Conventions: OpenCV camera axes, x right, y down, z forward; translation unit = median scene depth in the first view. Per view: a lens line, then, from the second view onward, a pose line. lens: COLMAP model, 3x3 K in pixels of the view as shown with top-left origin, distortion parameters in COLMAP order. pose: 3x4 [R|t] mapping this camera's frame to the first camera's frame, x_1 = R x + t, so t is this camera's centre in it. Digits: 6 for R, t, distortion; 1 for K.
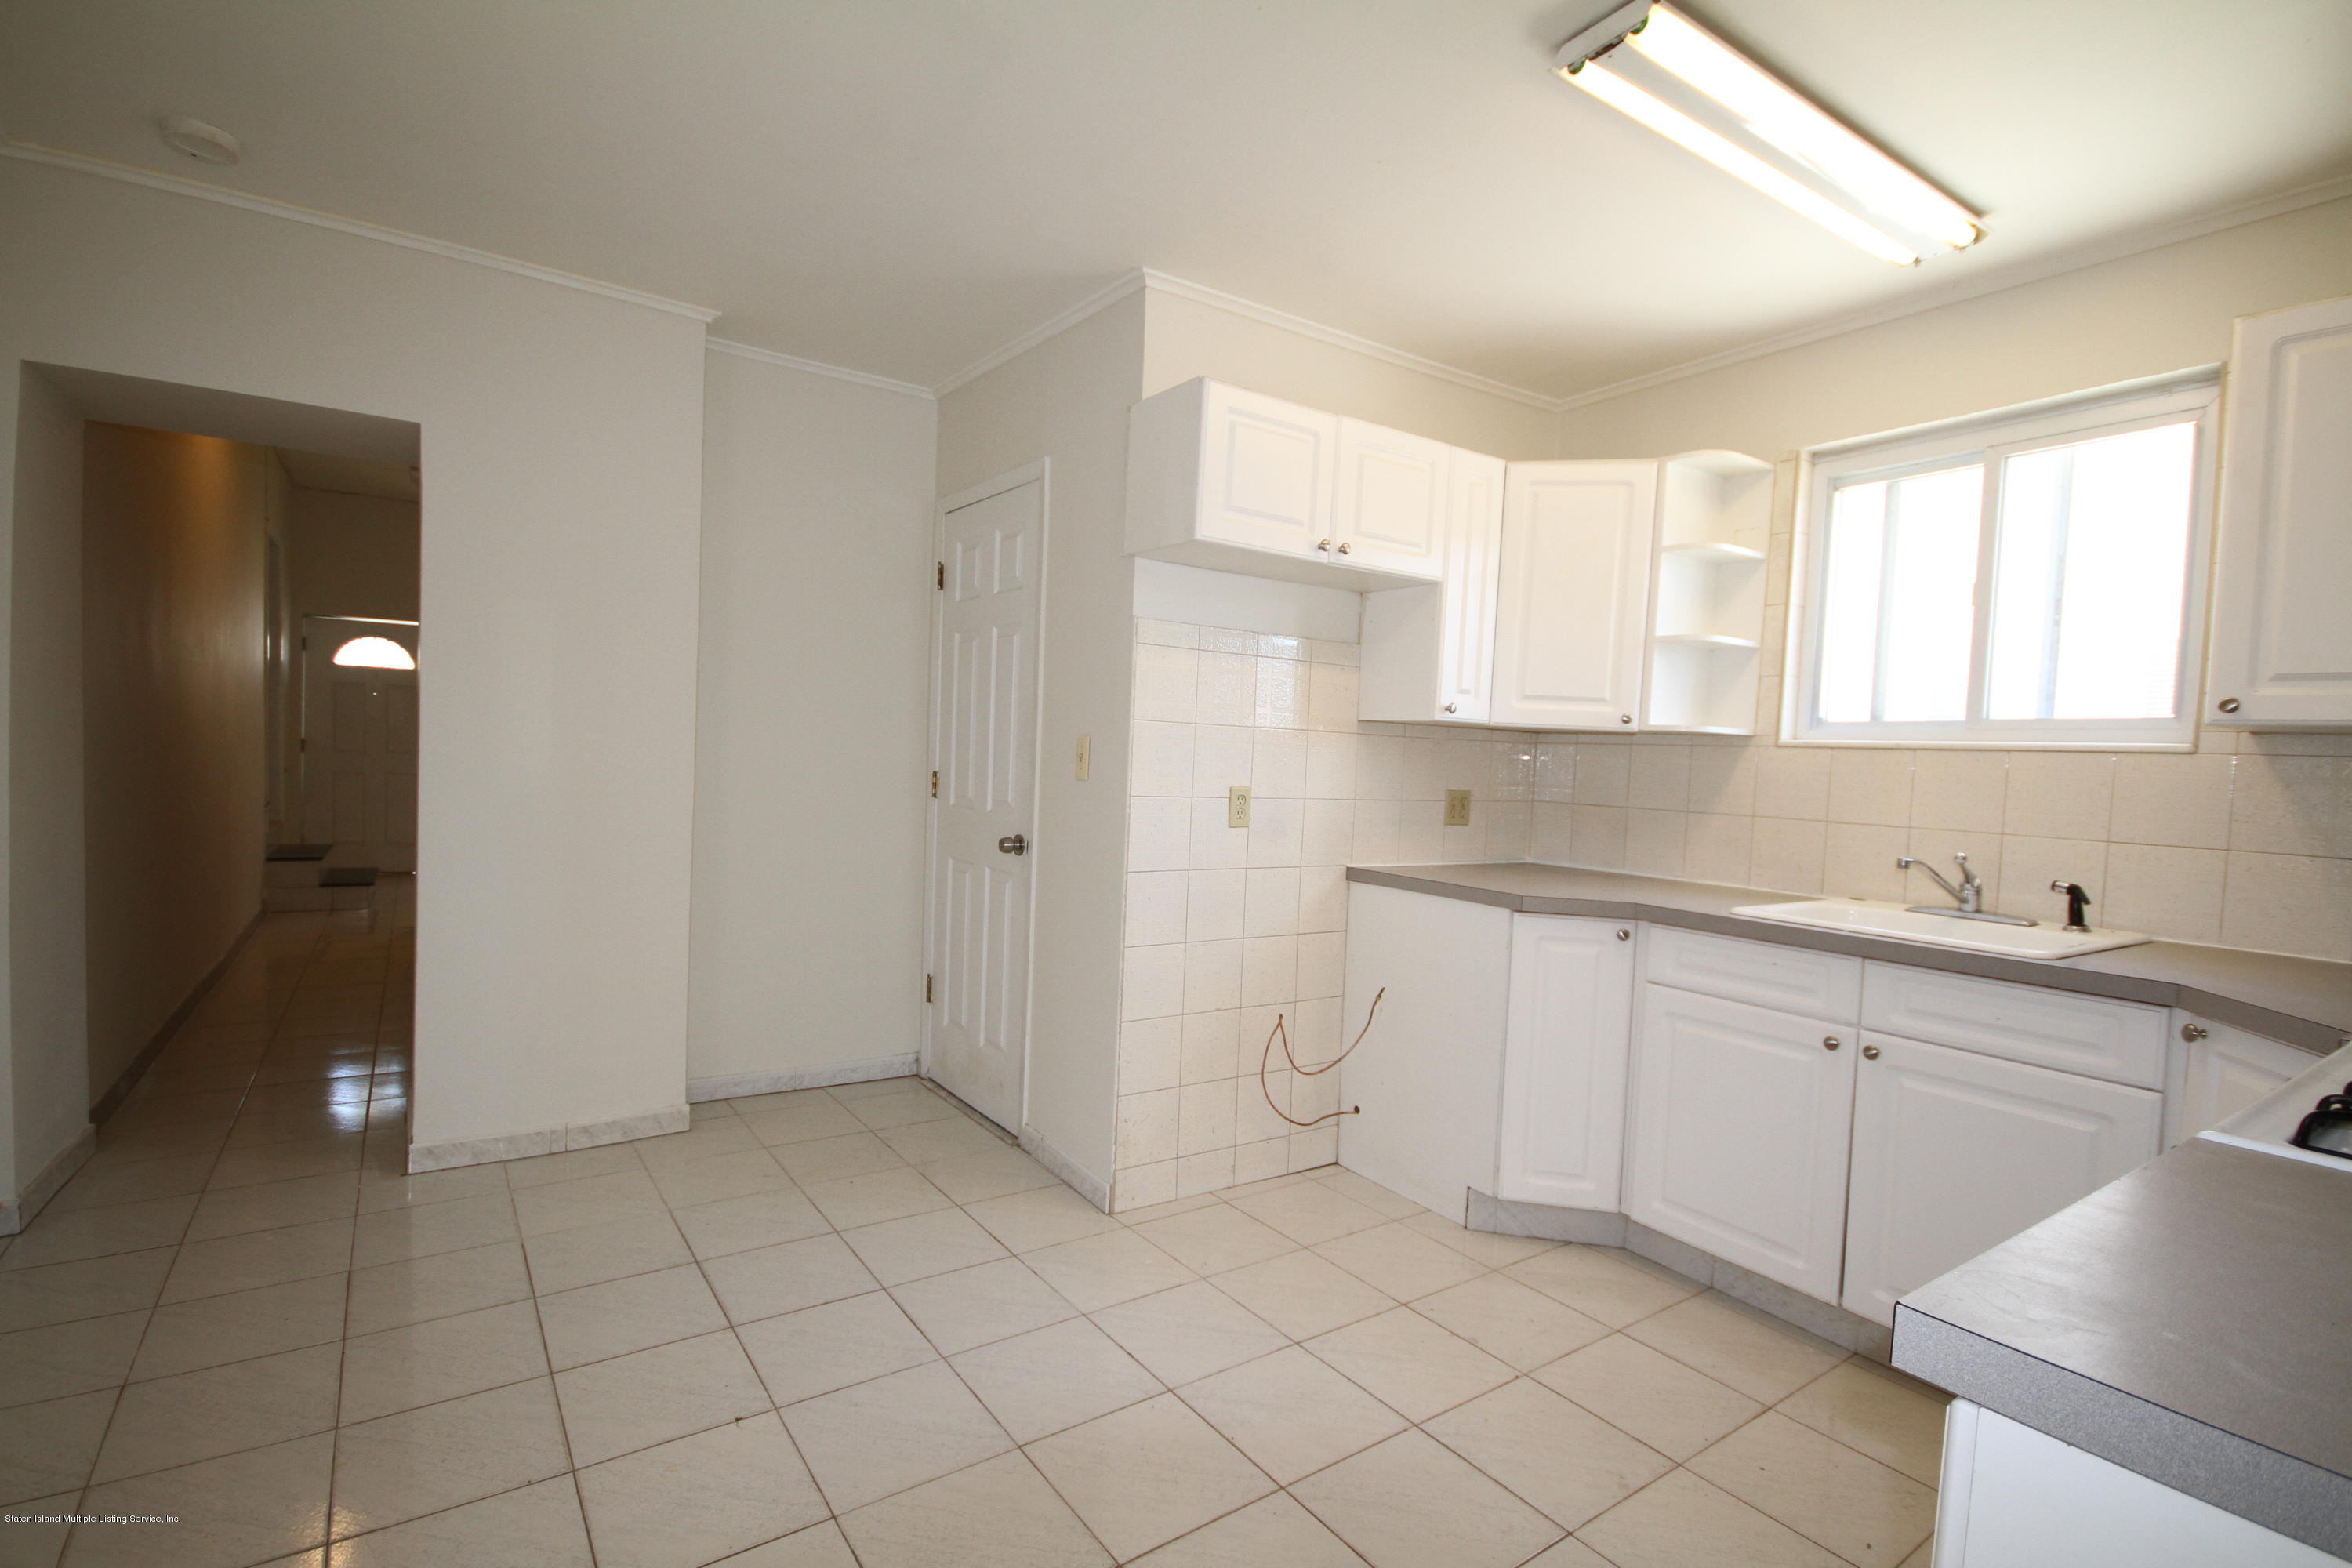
lens RADIAL K [[1122.2, 0, 1176.0], [0, 1122.2, 784.0], [0, 0, 1]] dist [-0.000289, -0.000061]
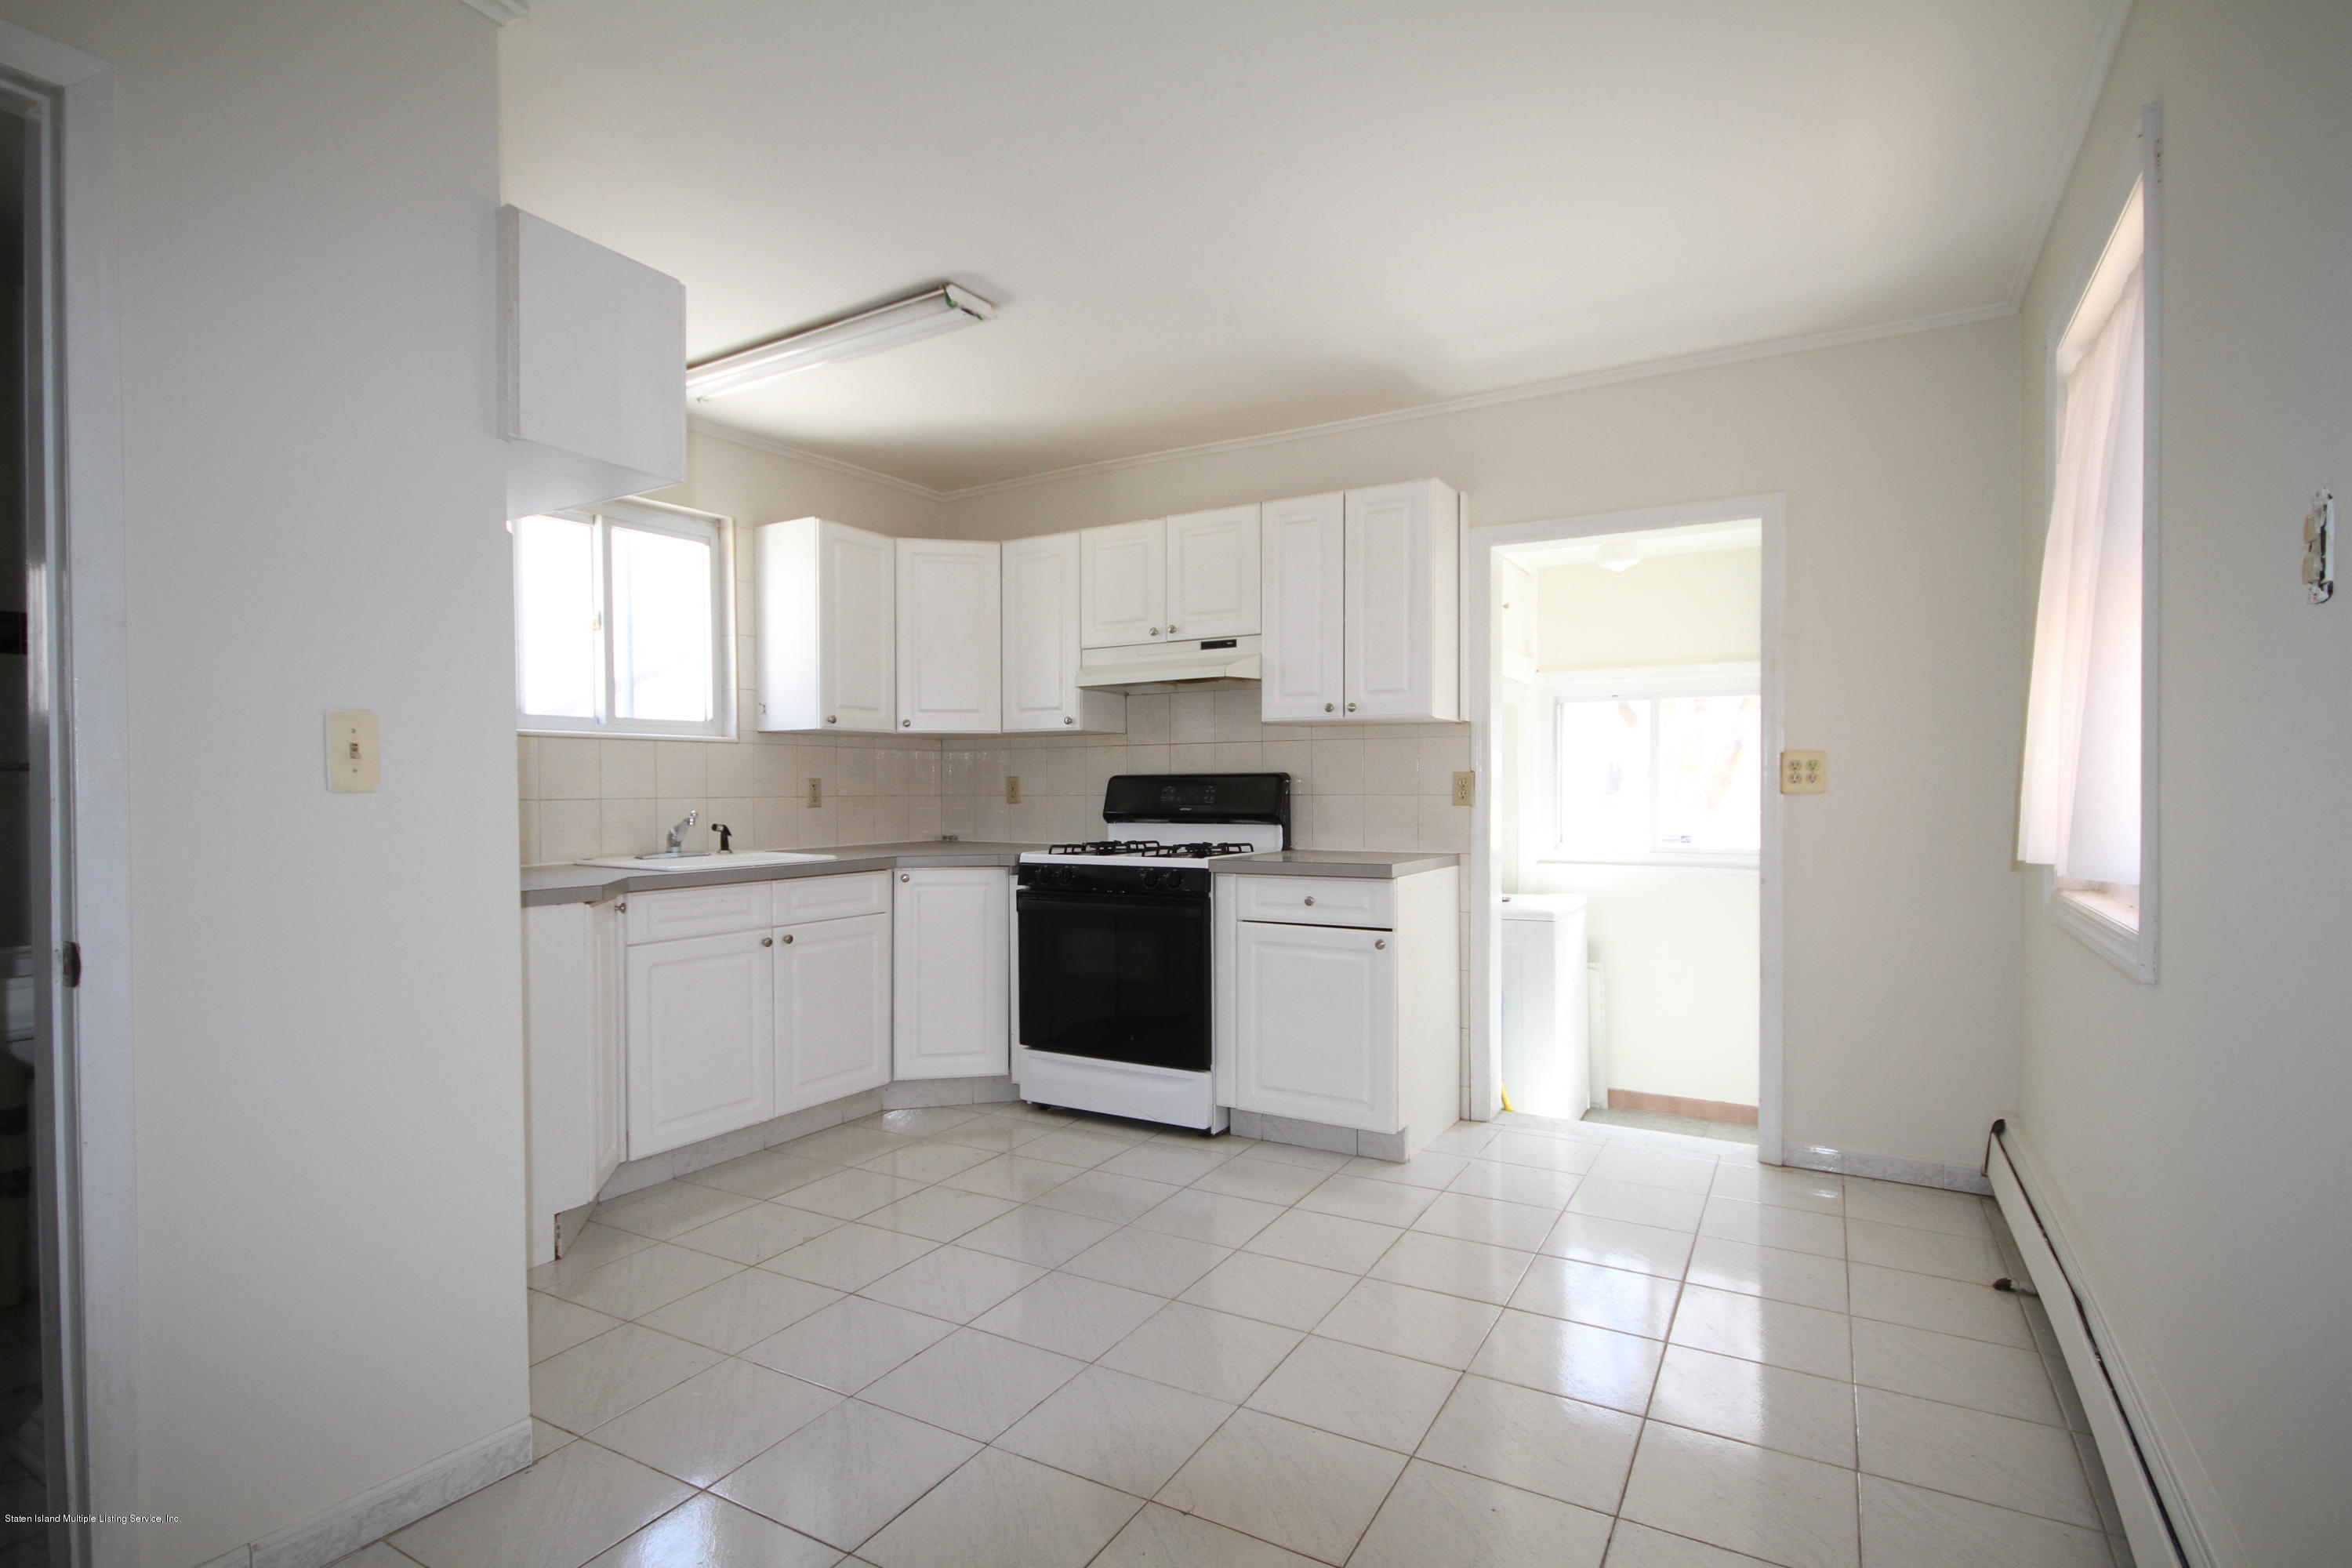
lens RADIAL K [[1165.9, 0, 1176.0], [0, 1165.9, 784.0], [0, 0, 1]] dist [-0.000782, -0.000274]
pose [[-0.439370, -0.032994, 0.897700, -0.959437], [0.017285, 0.998830, 0.045171, -0.031487], [-0.898140, 0.035364, -0.438286, 1.132560]]
